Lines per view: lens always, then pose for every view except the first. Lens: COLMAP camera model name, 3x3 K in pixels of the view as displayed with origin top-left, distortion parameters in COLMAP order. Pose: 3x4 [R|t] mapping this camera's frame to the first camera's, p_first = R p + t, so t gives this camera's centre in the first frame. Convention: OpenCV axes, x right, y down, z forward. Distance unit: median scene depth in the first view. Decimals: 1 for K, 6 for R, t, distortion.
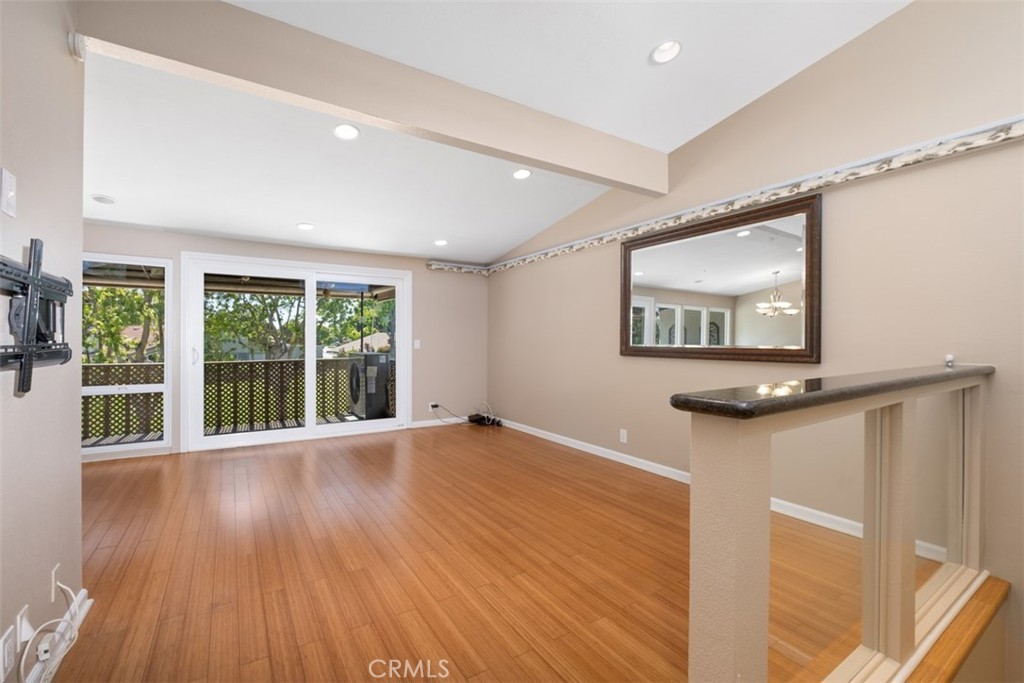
lens RADIAL K [[435.7, 0, 512.4], [0, 435.7, 341.9], [0, 0, 1]] dist [-0.003305, 0.000322]
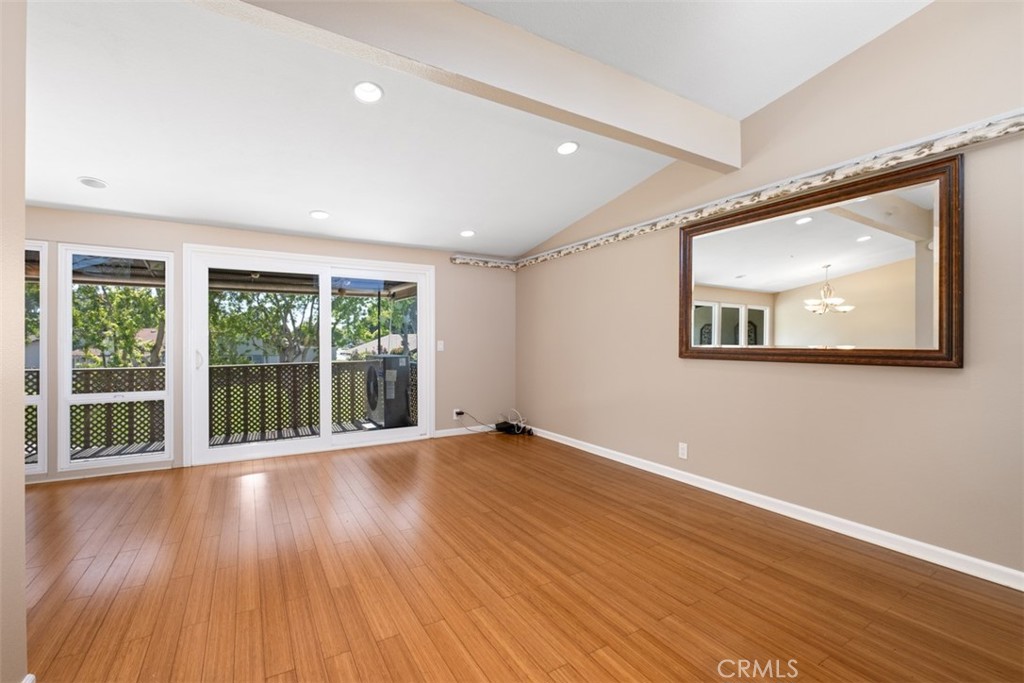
lens RADIAL K [[435.7, 0, 512.9], [0, 435.7, 342.3], [0, 0, 1]] dist [-0.003305, 0.000322]
pose [[0.999680, -0.004036, -0.024981, -0.058088], [0.003993, 0.999990, -0.001750, 0.000524], [0.024988, 0.001650, 0.999686, 0.118331]]
